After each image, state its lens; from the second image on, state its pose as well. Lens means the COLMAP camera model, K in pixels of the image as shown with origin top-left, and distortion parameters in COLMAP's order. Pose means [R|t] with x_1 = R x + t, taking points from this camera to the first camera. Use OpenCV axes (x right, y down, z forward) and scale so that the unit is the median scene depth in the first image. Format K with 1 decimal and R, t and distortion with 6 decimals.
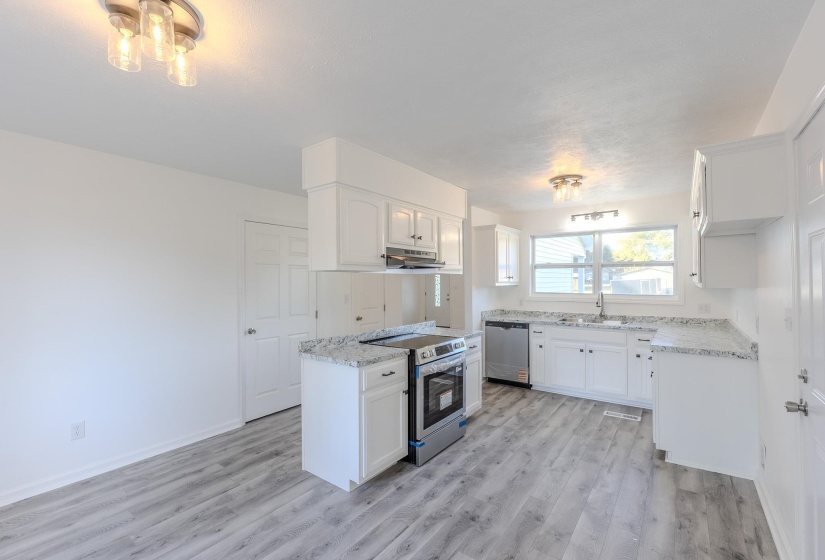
lens RADIAL K [[366.3, 0, 412.5], [0, 366.3, 280.0], [0, 0, 1]] dist [0.000323, 0.000130]
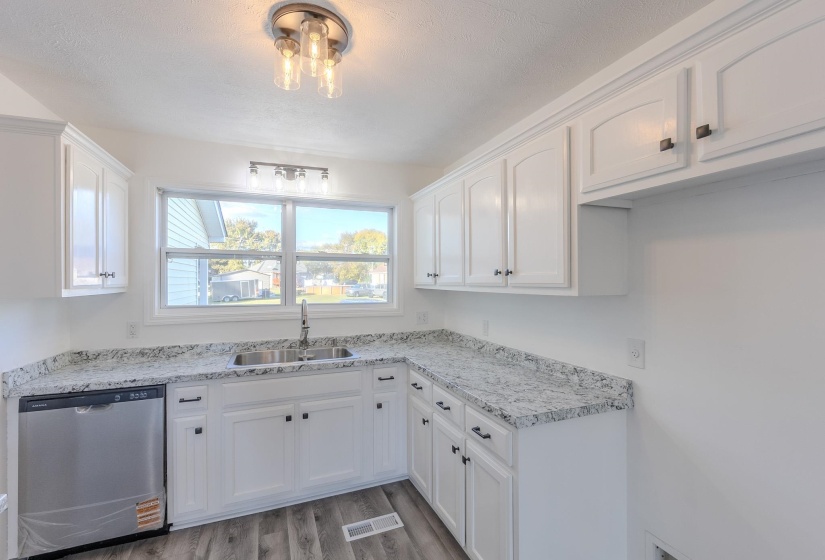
lens RADIAL K [[366.3, 0, 412.5], [0, 366.3, 280.0], [0, 0, 1]] dist [0.000323, 0.000130]
pose [[0.525701, 0.004089, 0.850660, 0.145129], [-0.001638, 0.999991, -0.003794, -0.000189], [-0.850668, 0.000601, 0.525703, 0.733637]]
